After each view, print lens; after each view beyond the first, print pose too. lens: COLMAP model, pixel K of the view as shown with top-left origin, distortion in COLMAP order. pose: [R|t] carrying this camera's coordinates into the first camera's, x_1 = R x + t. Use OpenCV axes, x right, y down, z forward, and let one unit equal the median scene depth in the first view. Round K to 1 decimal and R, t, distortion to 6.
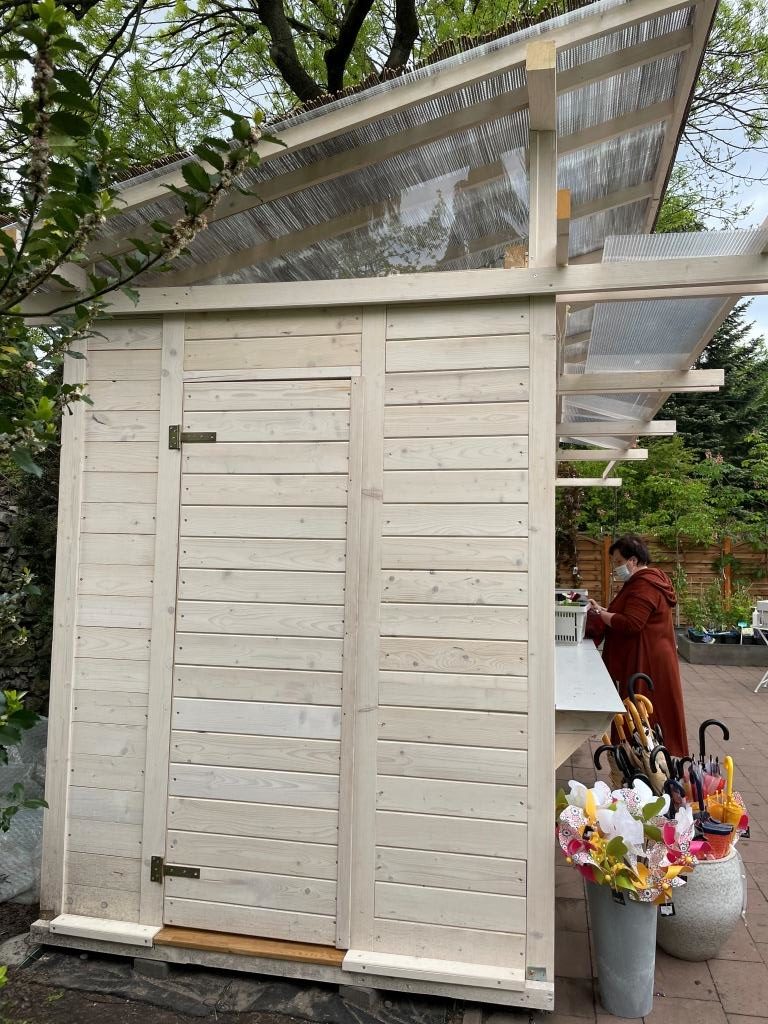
lens RADIAL K [[776.2, 0, 385.7], [0, 776.2, 507.4], [0, 0, 1]] dist [0.088472, -0.113353]
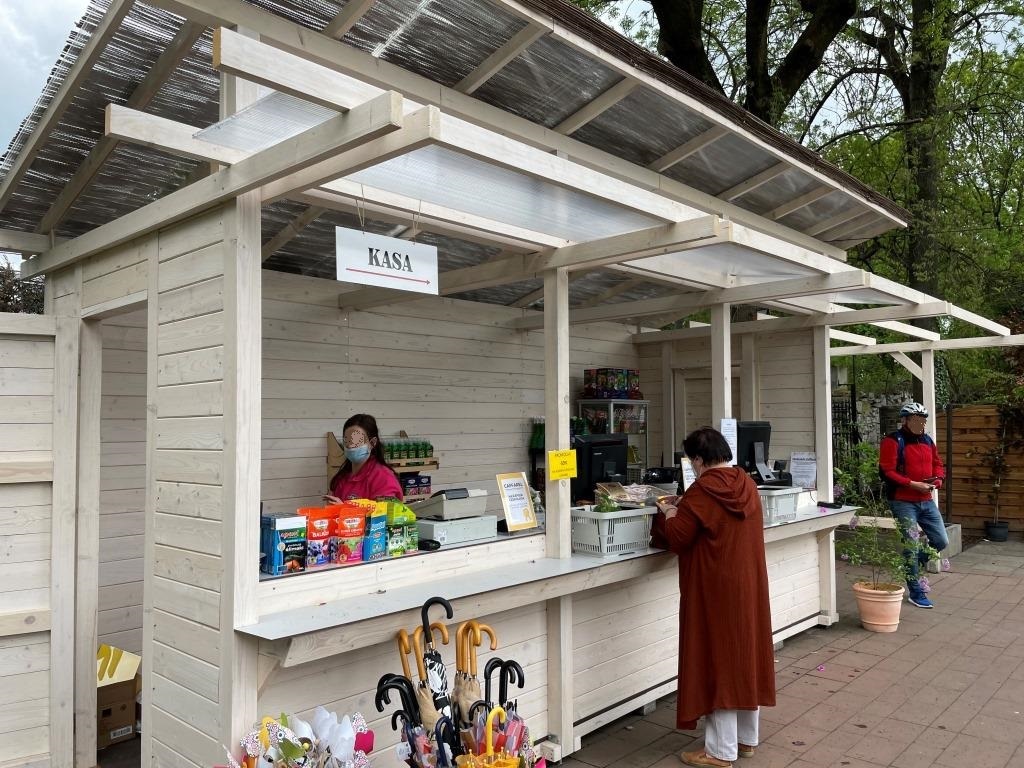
lens RADIAL K [[776.2, 0, 499.2], [0, 776.2, 390.6], [0, 0, 1]] dist [0.088472, -0.113353]
pose [[0.854537, -0.041874, -0.517699, 0.960475], [0.044717, 0.998975, -0.006991, -0.014030], [0.517461, -0.017176, 0.855534, 0.330603]]
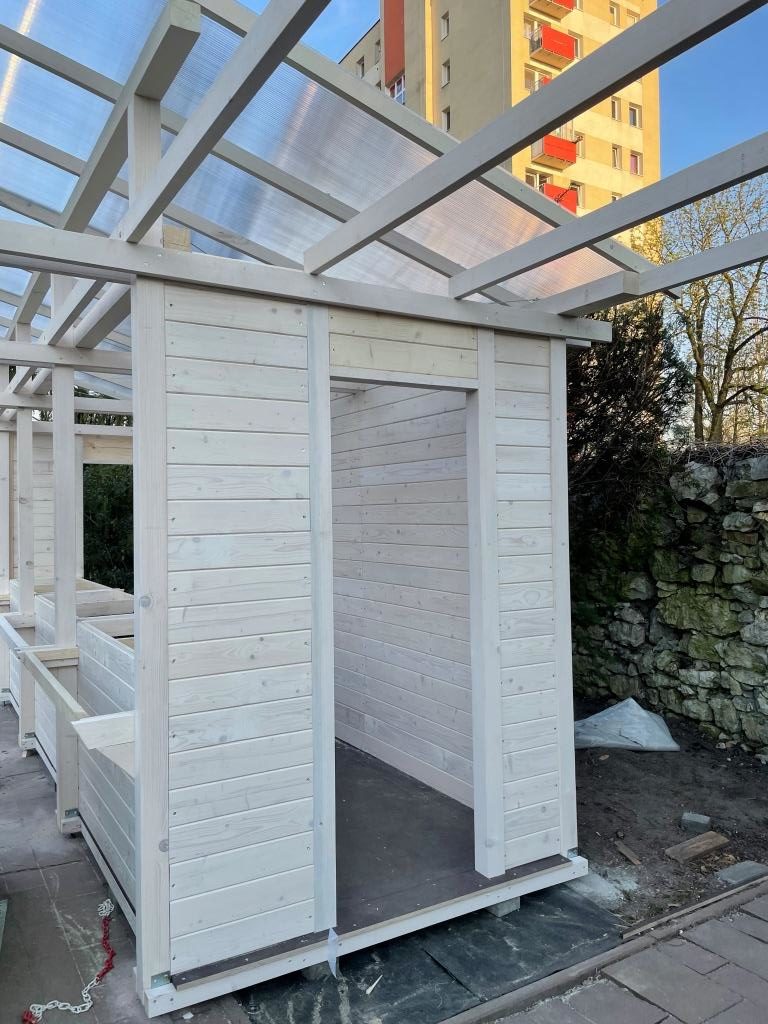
lens RADIAL K [[776.2, 0, 378.6], [0, 776.2, 503.7], [0, 0, 1]] dist [0.088472, -0.113353]
pose [[-0.736863, -0.013036, -0.675917, 1.008422], [0.036870, 0.997551, -0.059434, 0.160085], [0.675036, -0.068716, -0.734578, 3.682831]]
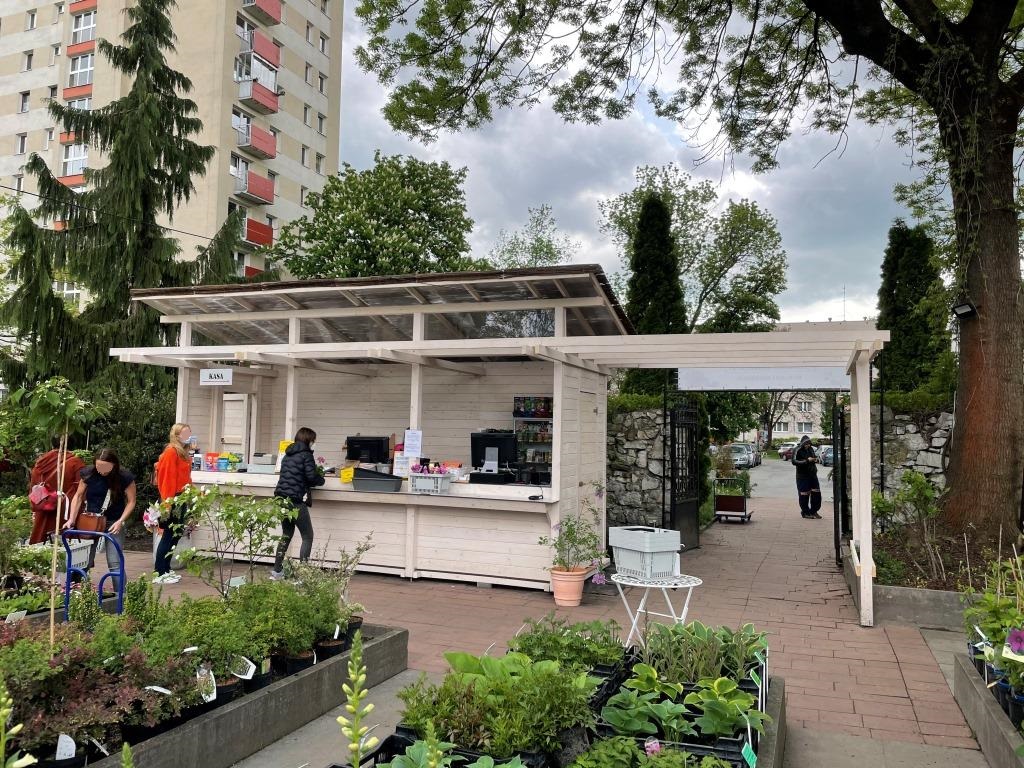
lens RADIAL K [[776.2, 0, 508.5], [0, 776.2, 373.7], [0, 0, 1]] dist [0.088472, -0.113353]
pose [[-0.171023, -0.083580, -0.981716, 3.543092], [0.026383, 0.995650, -0.089362, 0.127942], [0.984914, -0.041184, -0.168074, 3.123368]]
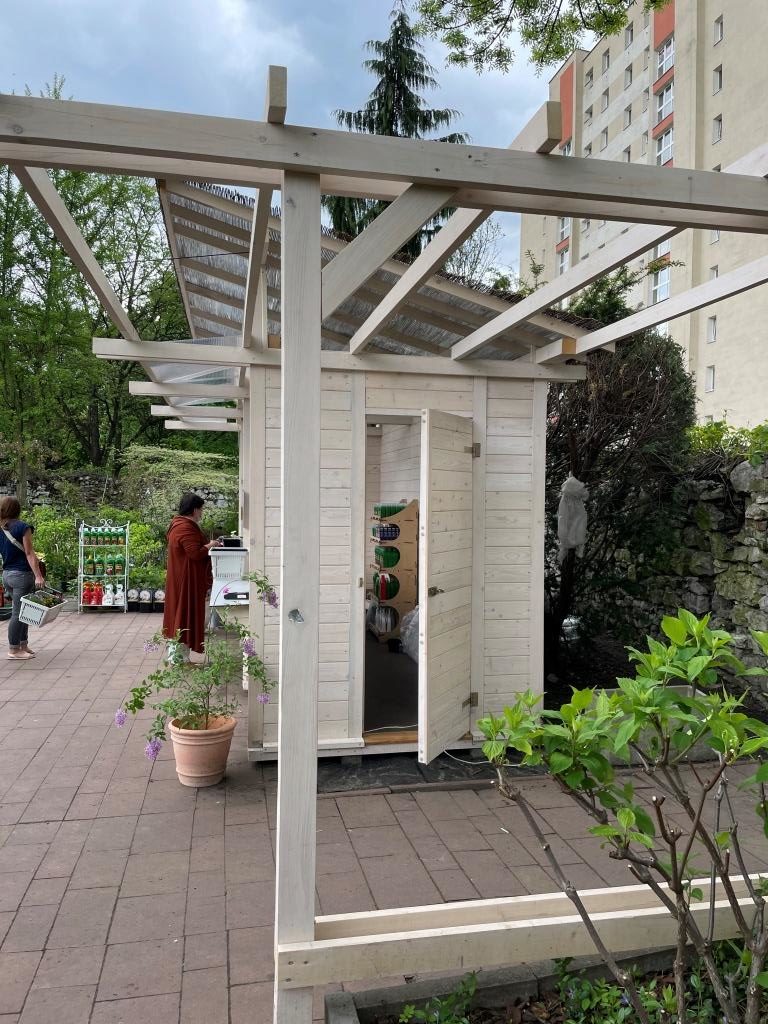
lens RADIAL K [[776.2, 0, 392.0], [0, 776.2, 514.2], [0, 0, 1]] dist [0.088472, -0.113353]
pose [[-0.912787, -0.013586, -0.408209, 1.002434], [-0.003627, 0.999677, -0.025160, 0.190993], [0.408419, -0.021485, -0.912542, 4.493481]]
